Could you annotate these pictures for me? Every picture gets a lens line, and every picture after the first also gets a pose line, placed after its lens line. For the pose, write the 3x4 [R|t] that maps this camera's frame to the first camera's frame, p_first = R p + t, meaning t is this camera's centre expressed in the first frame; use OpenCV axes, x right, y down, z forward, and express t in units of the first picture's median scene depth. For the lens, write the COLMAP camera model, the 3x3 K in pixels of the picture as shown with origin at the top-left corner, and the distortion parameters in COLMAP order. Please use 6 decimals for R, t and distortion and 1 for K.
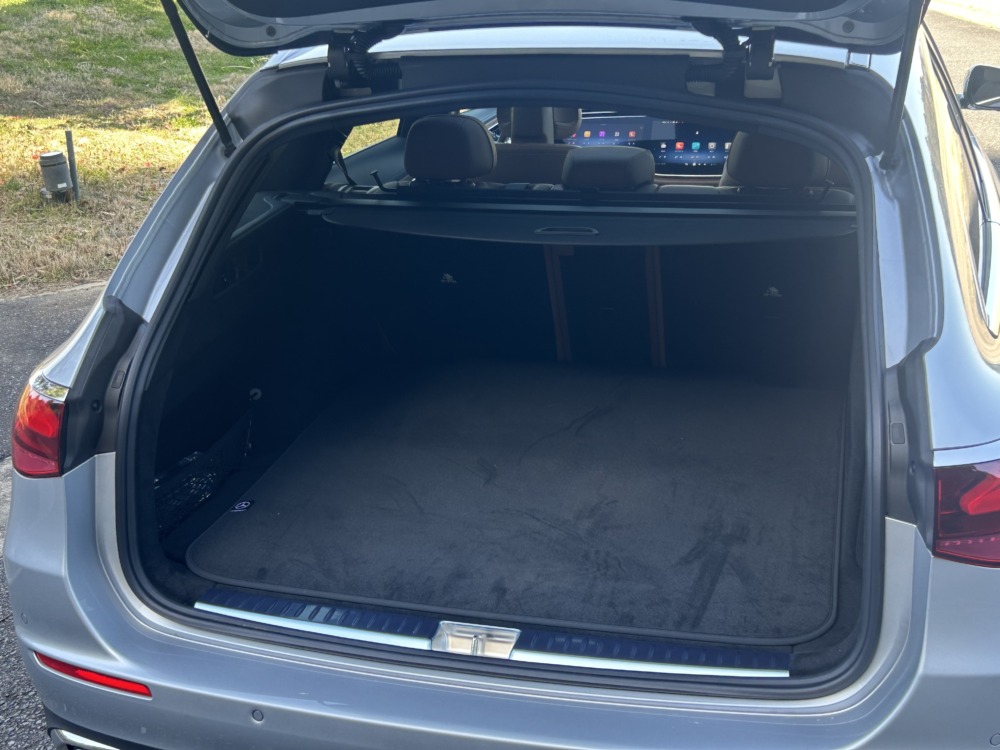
lens RADIAL K [[1279.3, 0, 495.0], [0, 1279.3, 377.6], [0, 0, 1]] dist [0.041568, 0.000000]
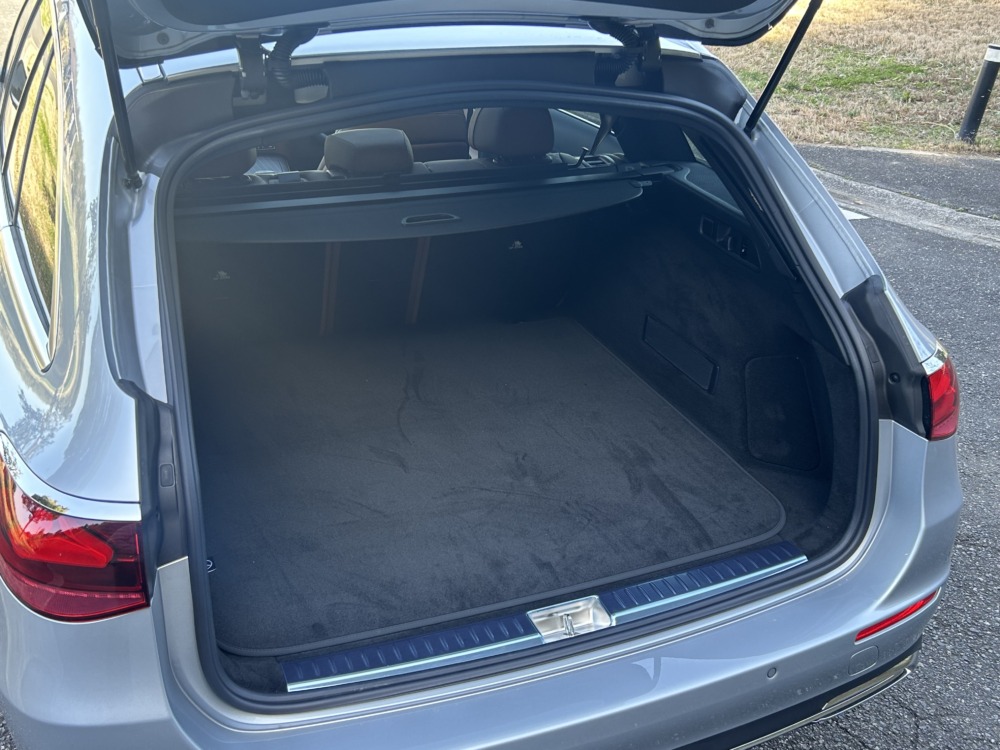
lens RADIAL K [[1027.9, 0, 498.6], [0, 1027.9, 377.6], [0, 0, 1]] dist [0.020184, 0.000000]
pose [[0.795379, -0.219572, 0.564943, -0.471195], [0.159634, 0.975055, 0.154220, -0.126009], [-0.584713, -0.032479, 0.810590, 0.316181]]
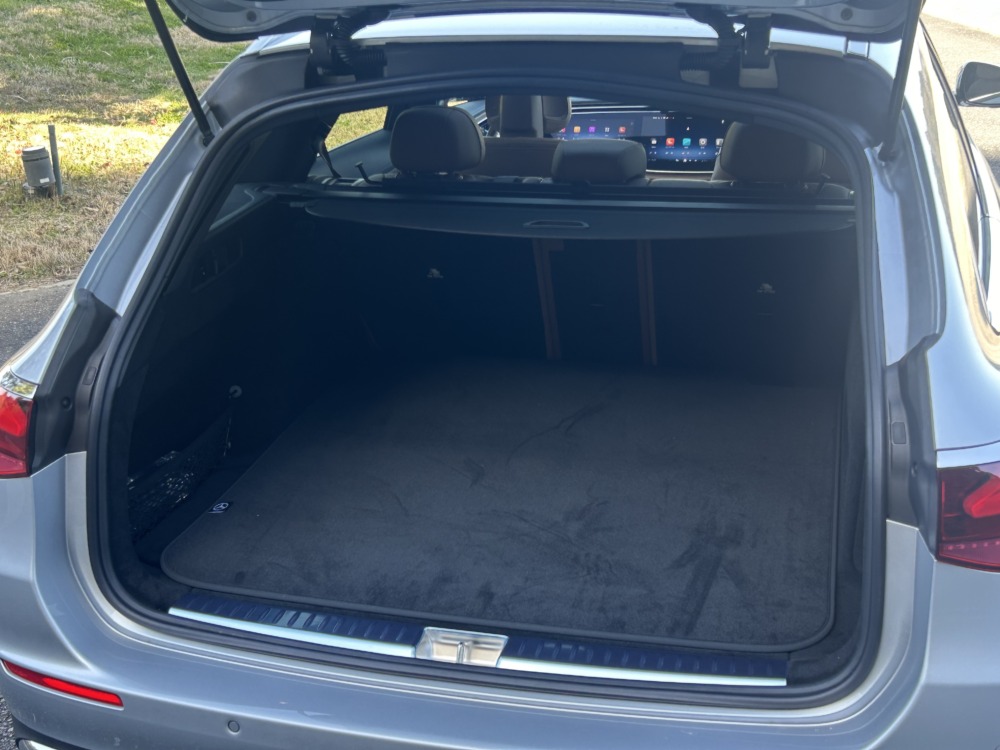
lens RADIAL K [[1279.3, 0, 504.3], [0, 1279.3, 372.0], [0, 0, 1]] dist [0.041568, 0.000000]
pose [[0.999869, 0.002247, 0.016030, 0.001154], [-0.002187, 0.999991, -0.003764, 0.001544], [-0.016038, 0.003729, 0.999864, 0.032711]]
